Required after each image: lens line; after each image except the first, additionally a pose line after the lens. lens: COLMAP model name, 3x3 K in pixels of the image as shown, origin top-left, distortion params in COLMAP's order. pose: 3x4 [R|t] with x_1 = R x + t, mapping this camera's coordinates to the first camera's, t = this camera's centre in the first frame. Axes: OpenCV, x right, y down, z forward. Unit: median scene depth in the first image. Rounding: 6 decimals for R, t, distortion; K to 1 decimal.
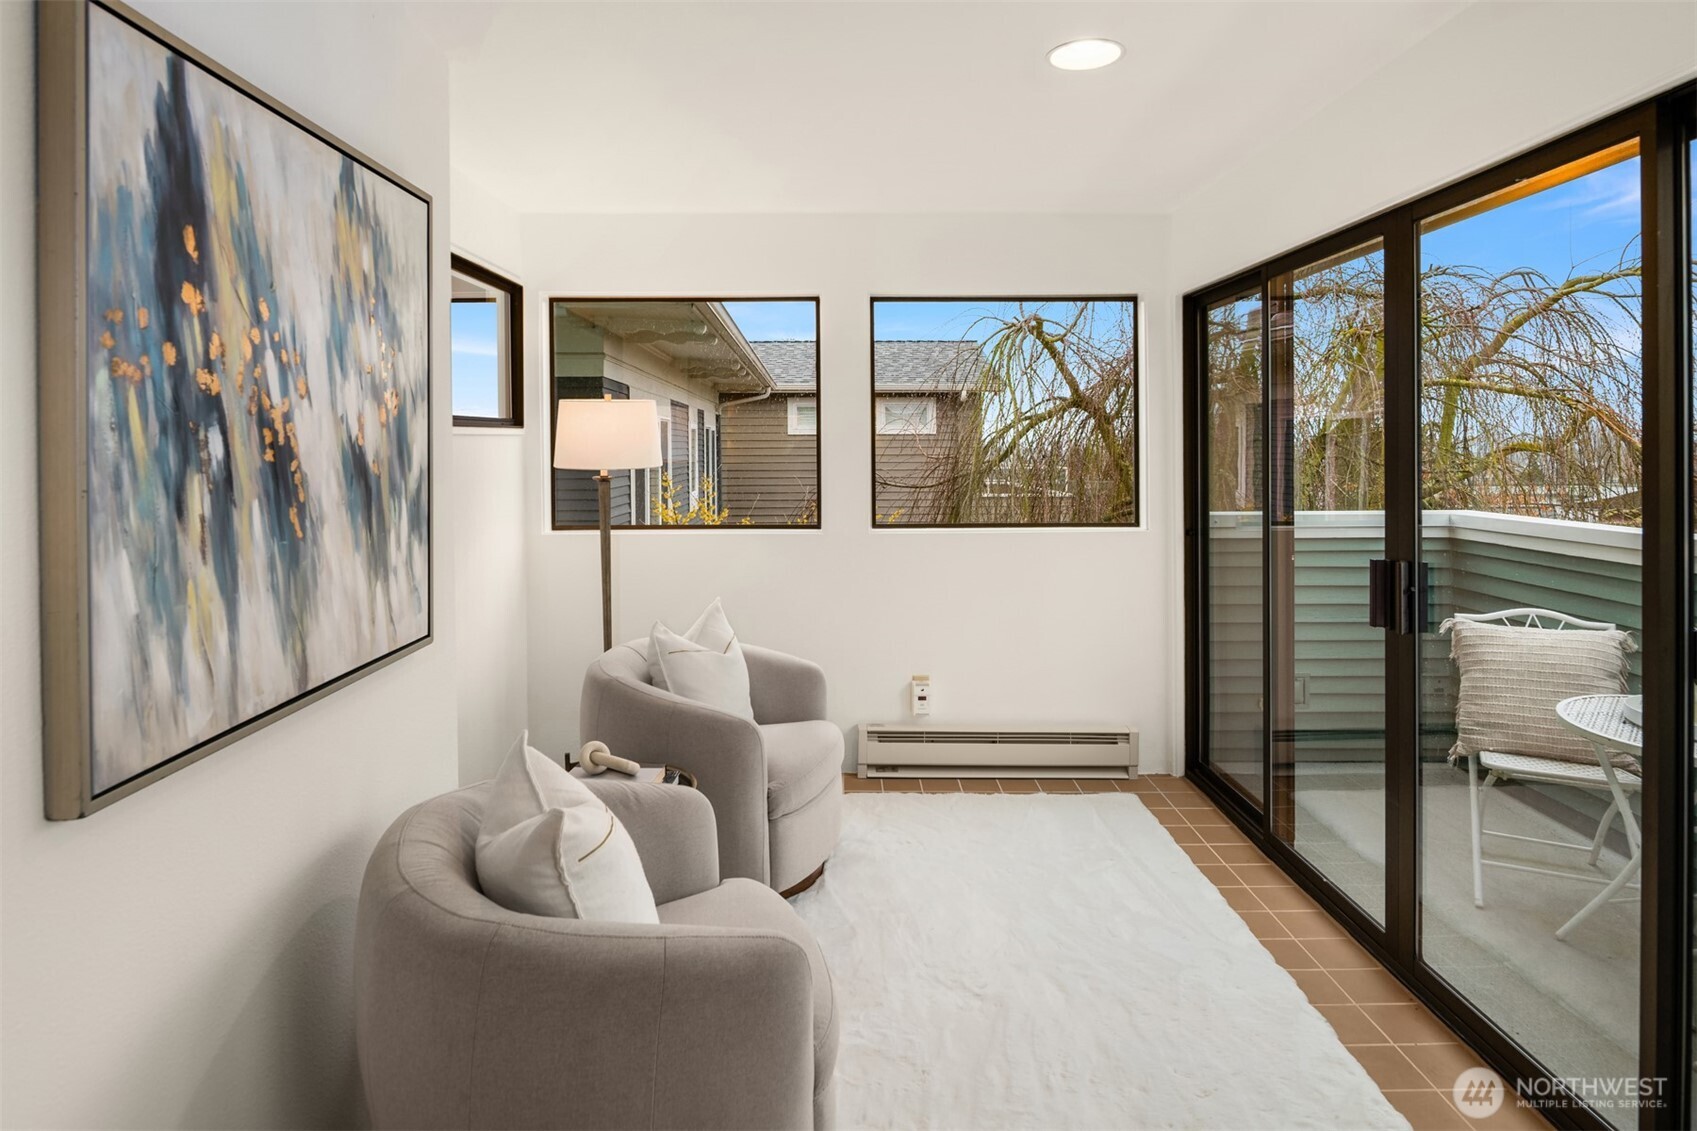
lens RADIAL K [[938.2, 0, 879.6], [0, 938.2, 467.3], [0, 0, 1]] dist [0.000571, -0.001908]
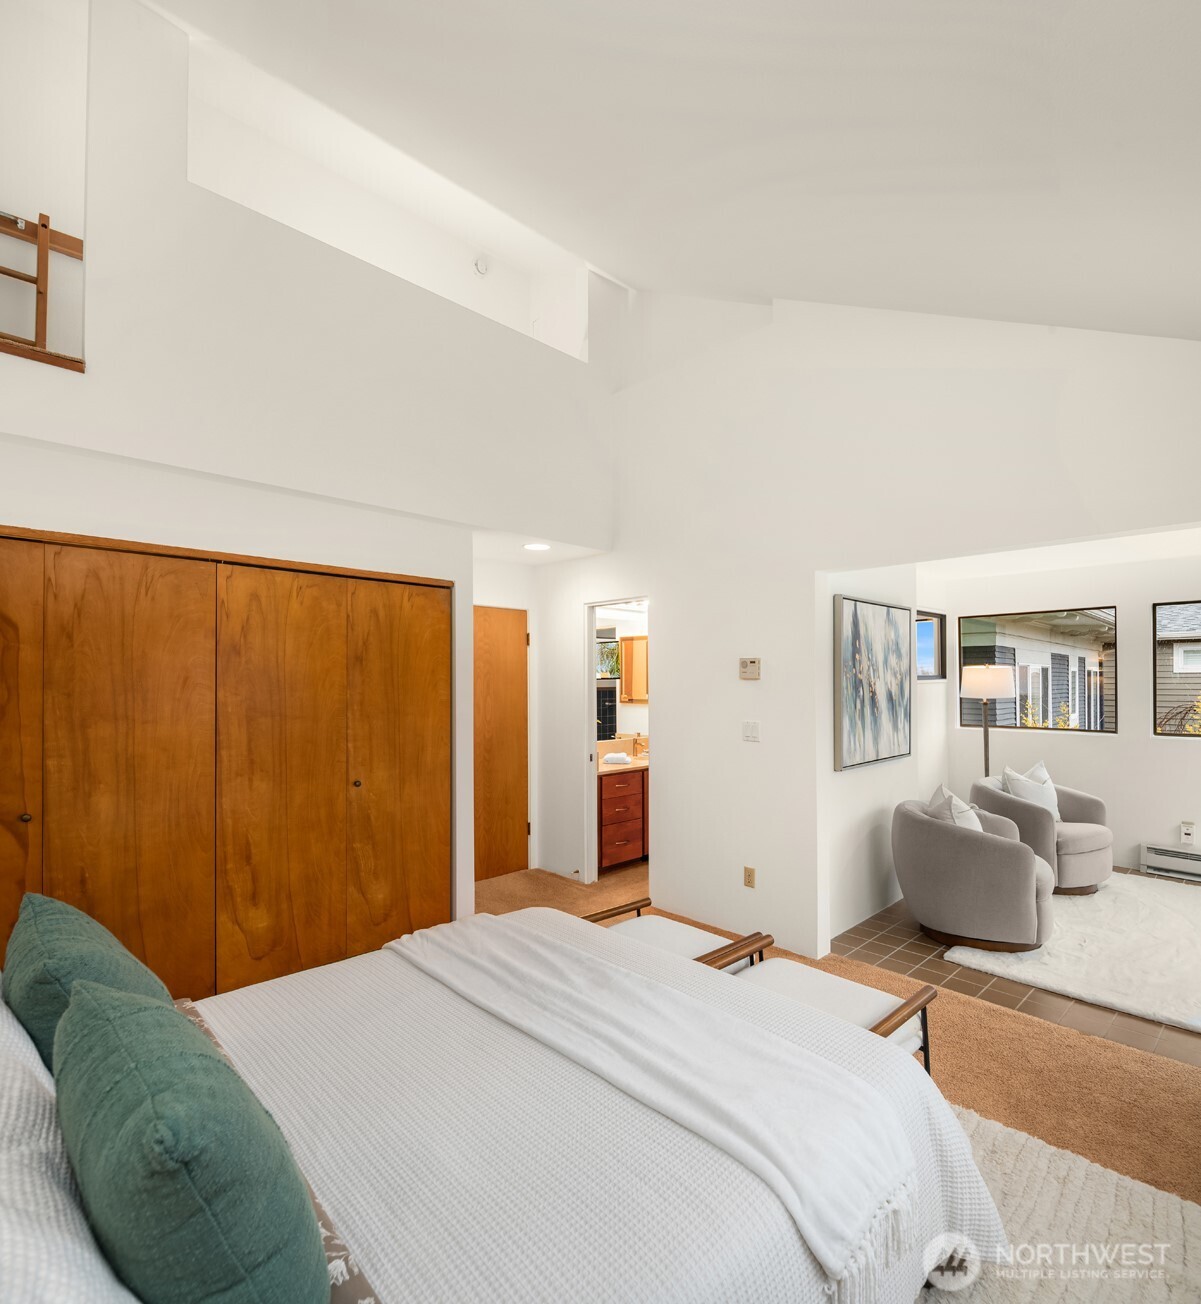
lens RADIAL K [[658.3, 0, 602.6], [0, 658.3, 673.4], [0, 0, 1]] dist [0.001107, 0.000006]
pose [[0.656528, -0.010062, -0.754235, 0.364129], [-0.013255, 0.999603, -0.024873, -0.009114], [0.754185, 0.026327, 0.656133, -0.883321]]
